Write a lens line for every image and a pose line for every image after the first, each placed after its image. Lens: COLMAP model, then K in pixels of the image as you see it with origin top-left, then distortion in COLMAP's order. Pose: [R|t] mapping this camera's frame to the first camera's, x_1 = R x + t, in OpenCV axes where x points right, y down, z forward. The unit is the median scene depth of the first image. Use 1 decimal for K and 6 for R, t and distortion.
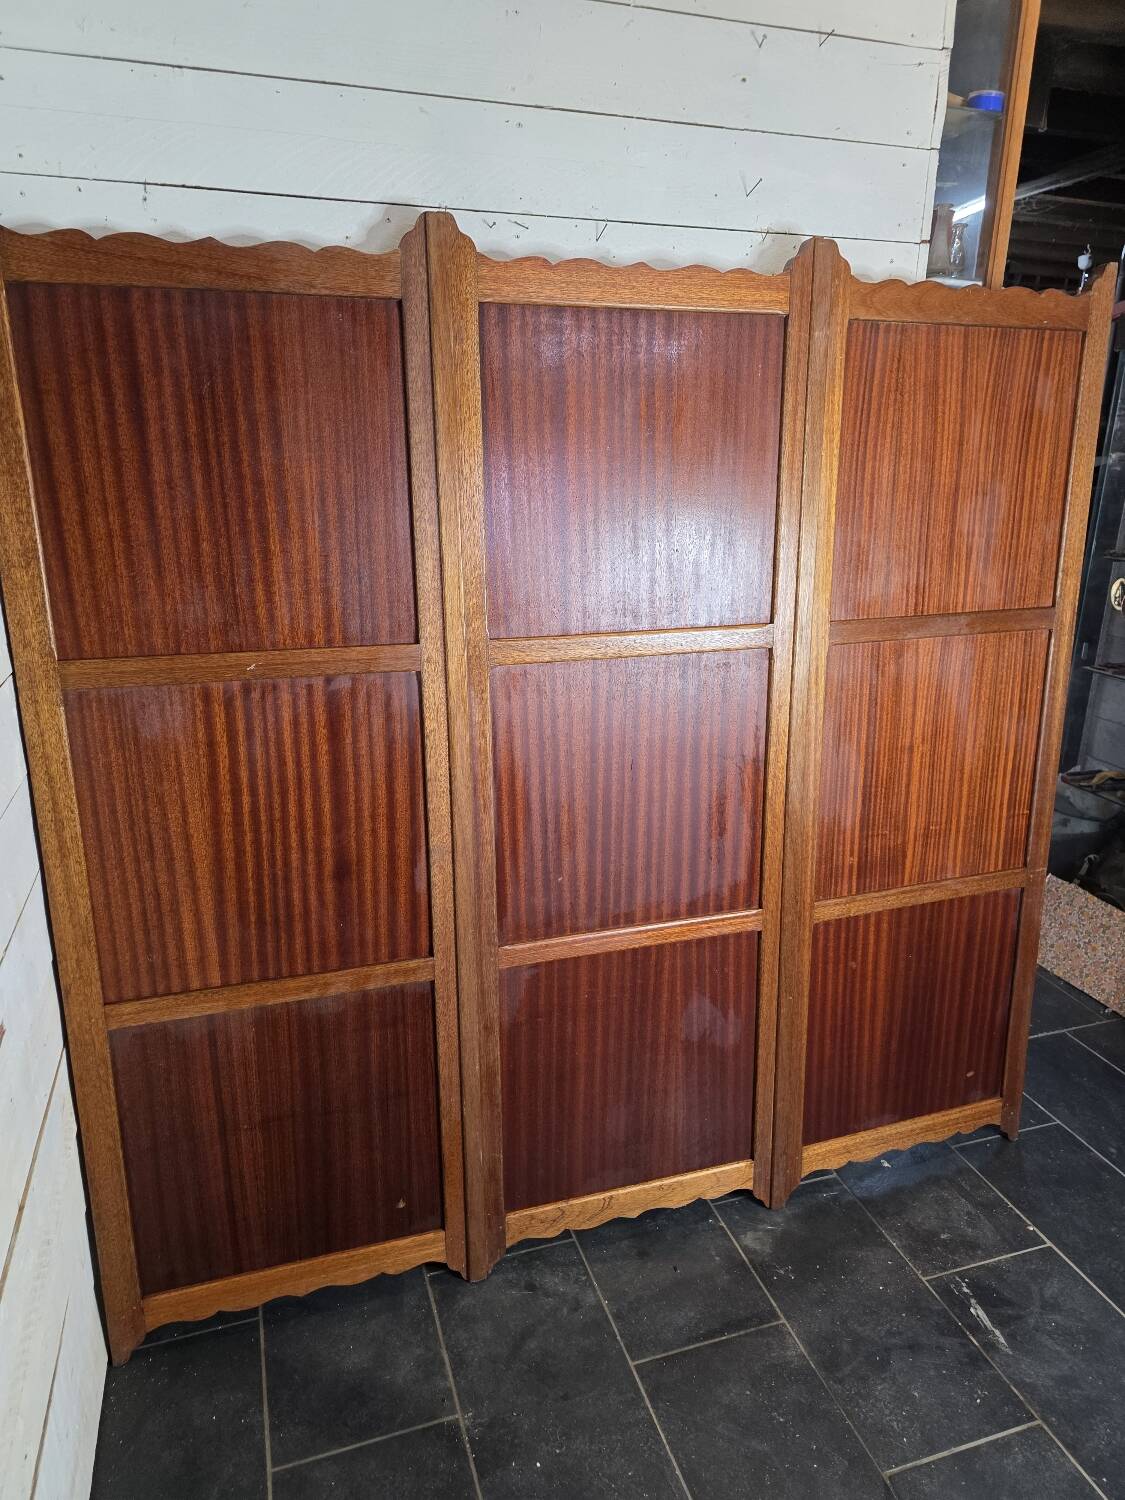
lens RADIAL K [[1008.5, 0, 545.6], [0, 1008.5, 759.6], [0, 0, 1]] dist [0.048538, -0.030093]
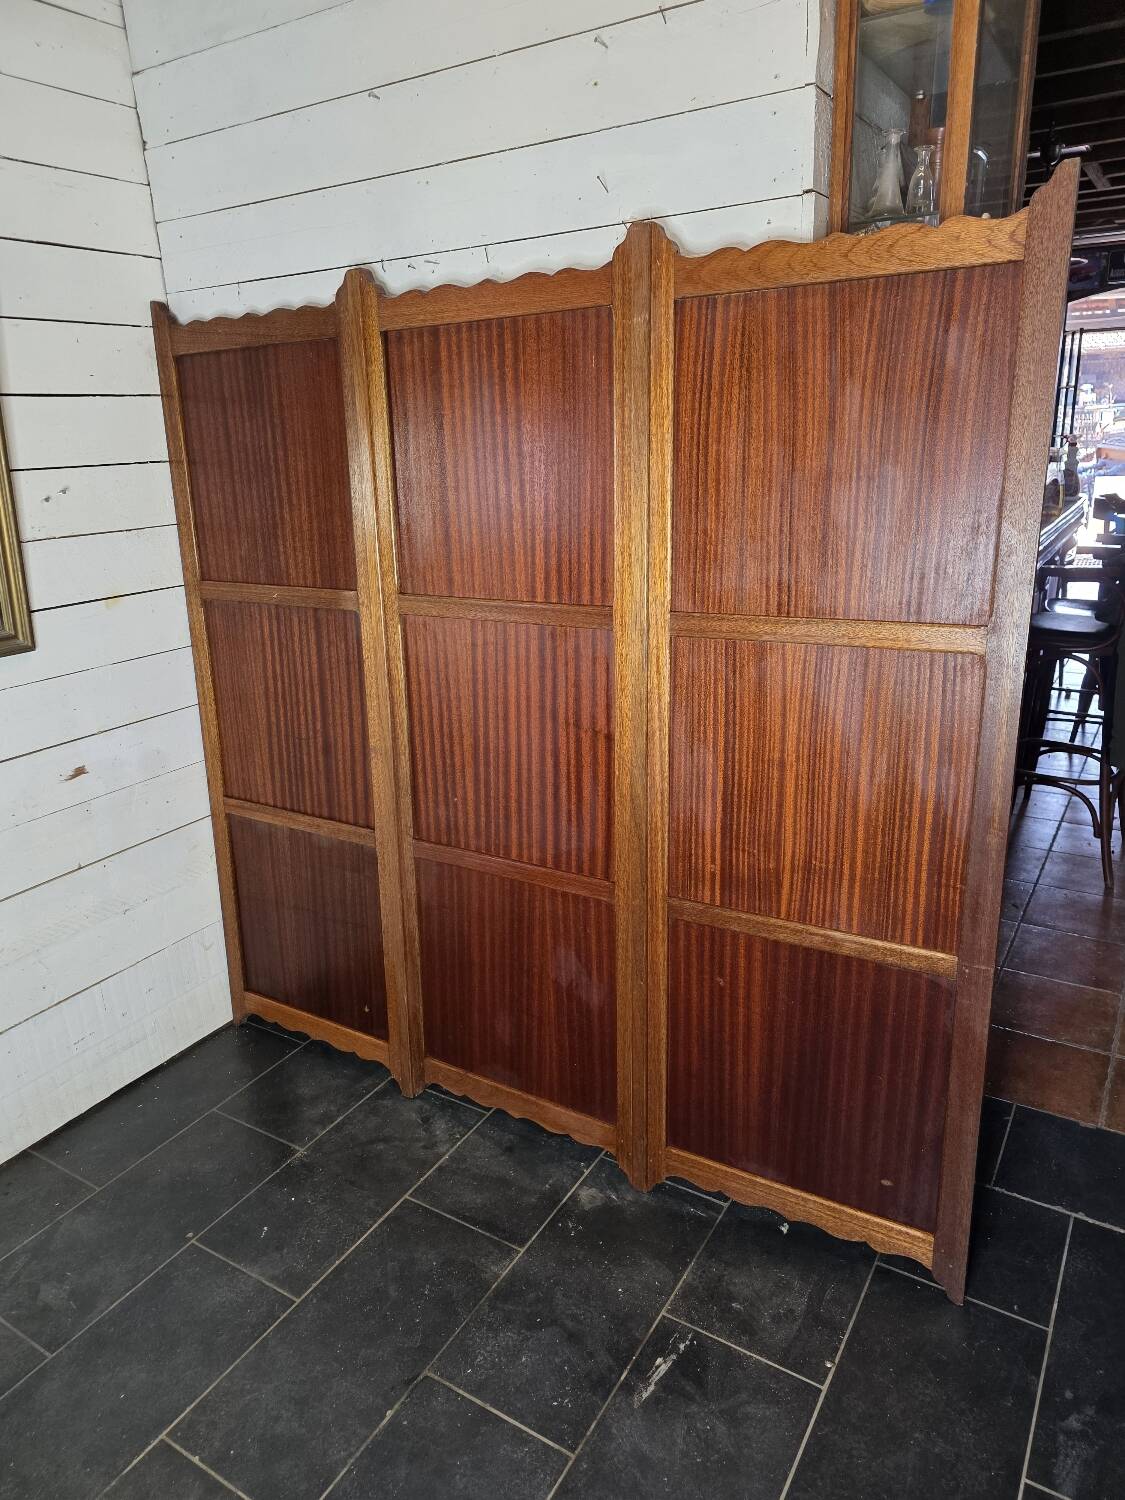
lens RADIAL K [[982.3, 0, 562.5], [0, 982.3, 750.0], [0, 0, 1]] dist [0.050715, -0.022319]
pose [[0.651469, 0.201411, -0.731452, 0.917014], [-0.186169, 0.977079, 0.103234, -0.082089], [0.735479, 0.068920, 0.674033, 0.286851]]
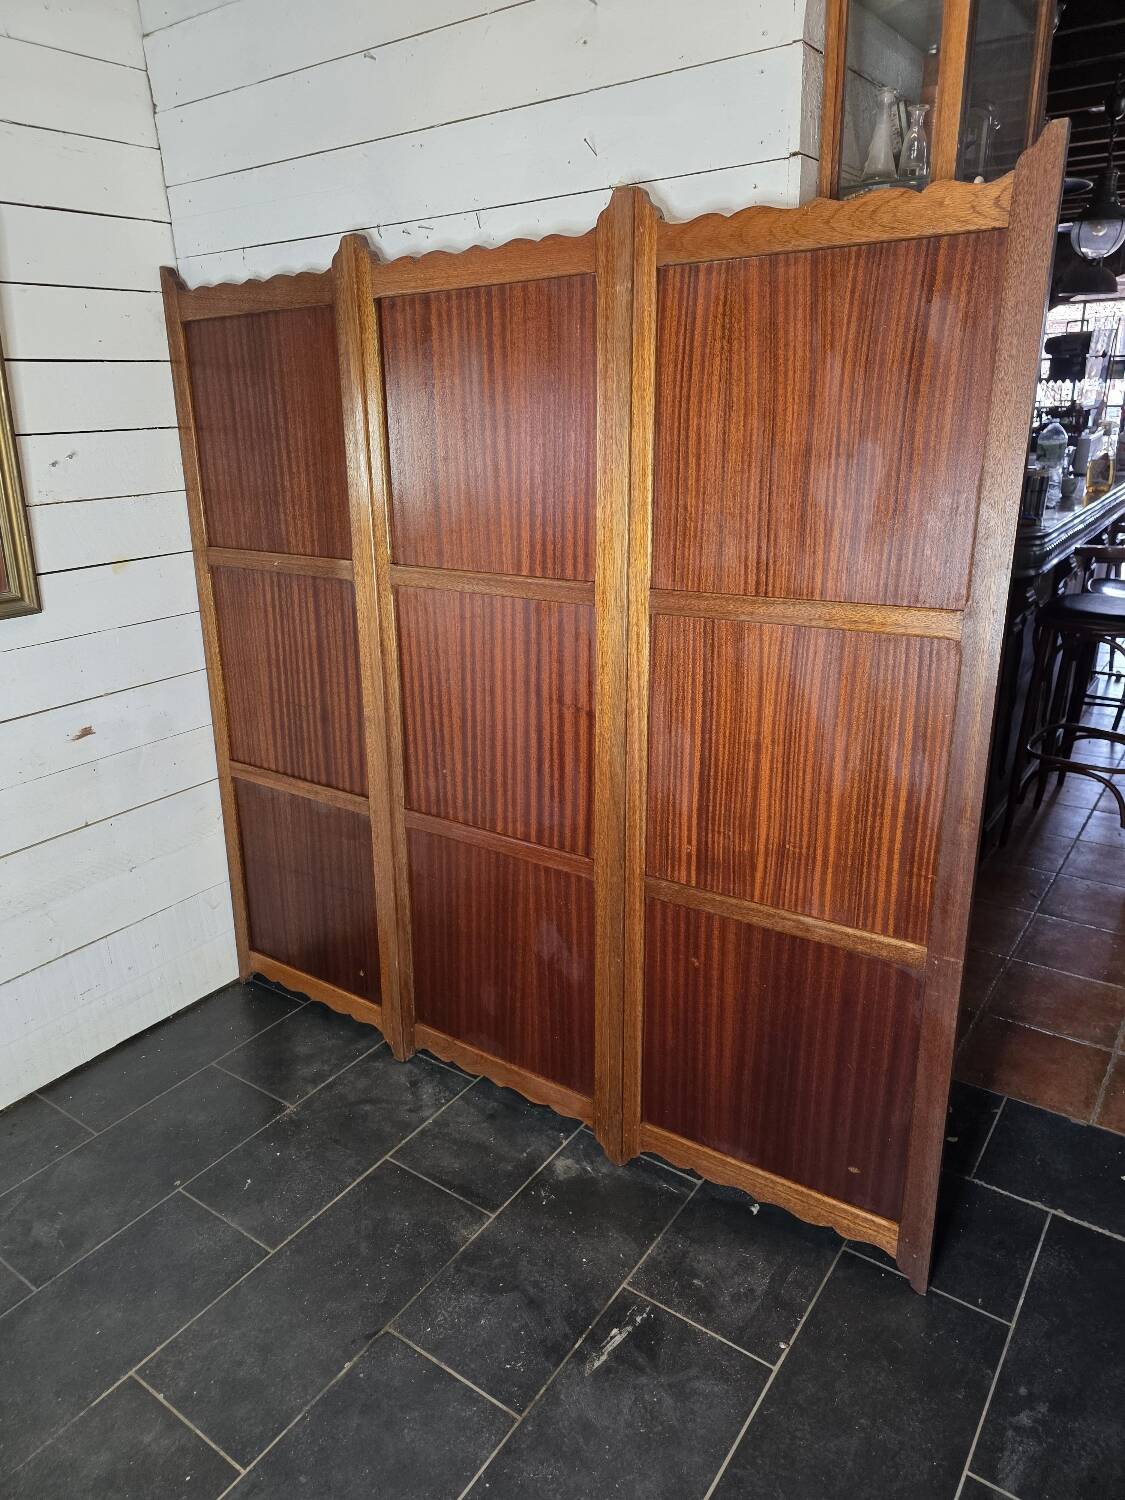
lens RADIAL K [[982.3, 0, 562.5], [0, 982.3, 750.0], [0, 0, 1]] dist [0.050715, -0.022319]
pose [[0.602730, 0.242504, -0.760203, 0.961571], [-0.206721, 0.967630, 0.144773, -0.103181], [0.770703, 0.069891, 0.633350, 0.346338]]
